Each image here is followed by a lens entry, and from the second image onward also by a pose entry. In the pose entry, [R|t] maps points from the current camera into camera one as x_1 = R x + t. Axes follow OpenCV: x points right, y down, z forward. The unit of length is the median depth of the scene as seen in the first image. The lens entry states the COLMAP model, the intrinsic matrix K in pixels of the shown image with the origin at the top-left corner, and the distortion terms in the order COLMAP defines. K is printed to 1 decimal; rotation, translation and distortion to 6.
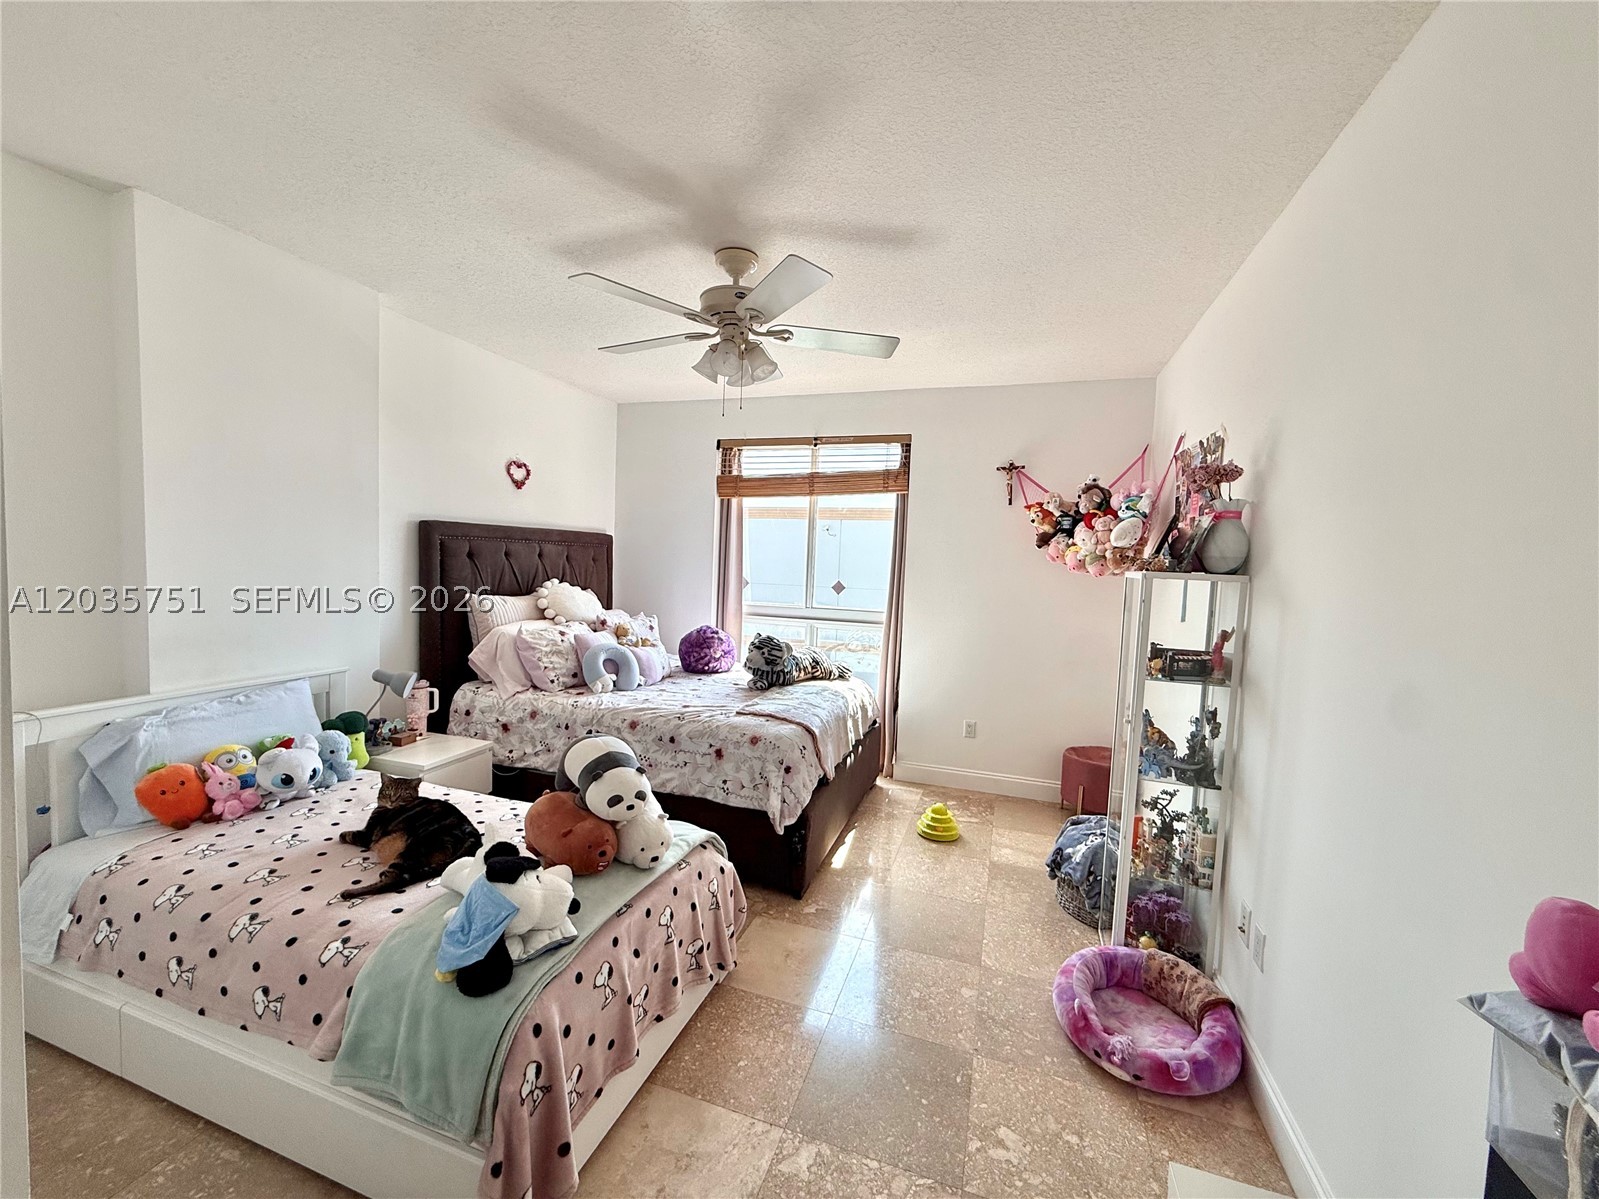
lens RADIAL K [[637.9, 0, 792.7], [0, 637.9, 597.7], [0, 0, 1]] dist [0.003361, -0.000103]
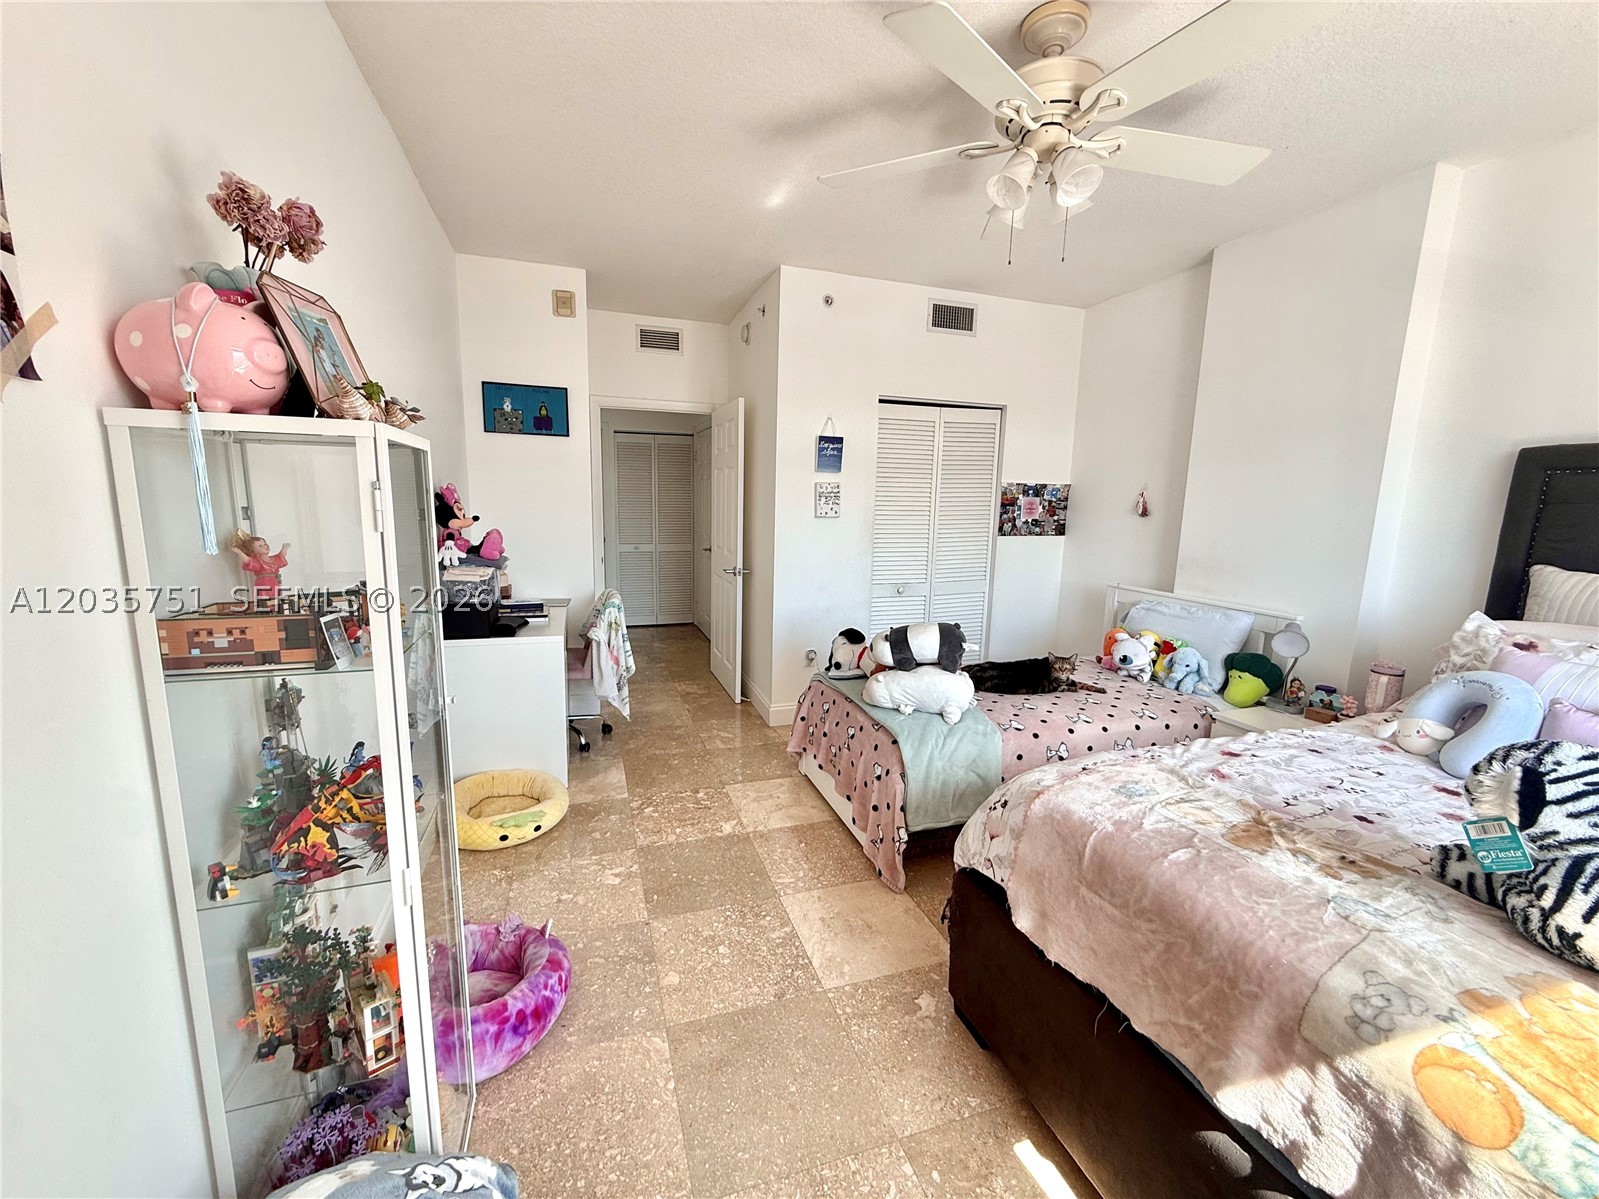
lens RADIAL K [[637.9, 0, 792.7], [0, 637.9, 597.7], [0, 0, 1]] dist [0.003361, -0.000103]
pose [[-0.791724, 0.042059, -0.609430, 0.747547], [-0.089638, 0.978830, 0.184003, -0.042223], [0.604267, 0.200307, -0.771193, 1.927991]]
